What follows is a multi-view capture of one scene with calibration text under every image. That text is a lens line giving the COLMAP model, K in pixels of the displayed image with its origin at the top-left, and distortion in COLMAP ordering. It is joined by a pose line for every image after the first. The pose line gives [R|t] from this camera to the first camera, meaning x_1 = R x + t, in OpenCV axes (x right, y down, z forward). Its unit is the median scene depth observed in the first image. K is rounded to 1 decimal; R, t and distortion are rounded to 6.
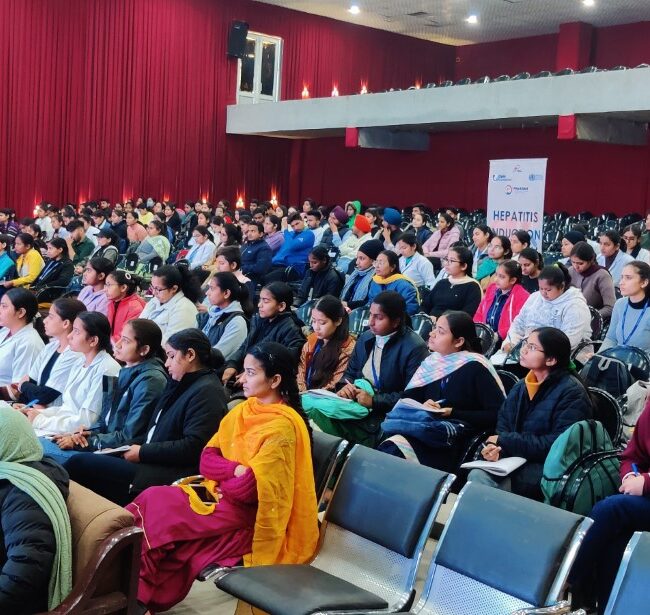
lens RADIAL K [[1029.5, 0, 323.0], [0, 1029.5, 303.2], [0, 0, 1]] dist [0.062789, 0.000000]
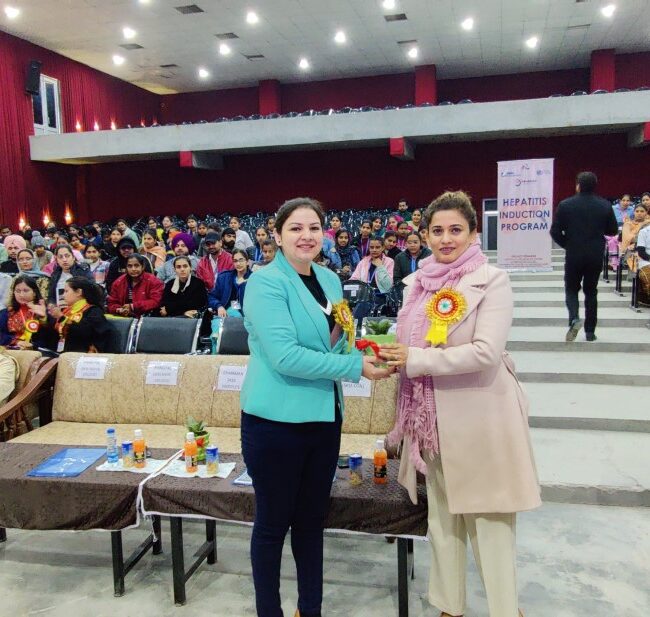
lens RADIAL K [[659.1, 0, 321.1], [0, 659.1, 324.3], [0, 0, 1]] dist [0.015371, 0.000000]
pose [[0.825852, -0.147929, 0.544137, -0.253262], [0.111906, 0.988778, 0.098966, -0.019253], [-0.552671, -0.020839, 0.833139, 0.195226]]
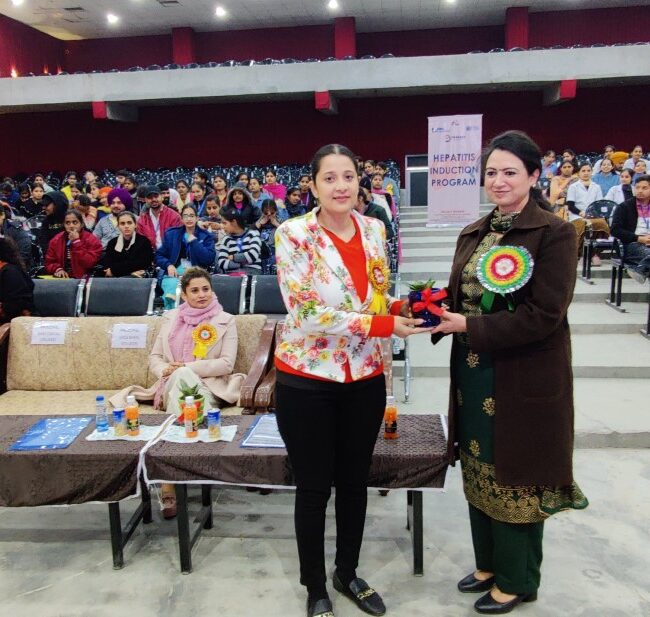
lens RADIAL K [[659.1, 0, 316.3], [0, 659.1, 316.2], [0, 0, 1]] dist [0.015371, 0.000000]
pose [[0.743776, -0.197094, 0.638711, -0.265217], [0.117547, 0.979216, 0.165285, -0.020743], [-0.658013, -0.047856, 0.751485, 0.208053]]
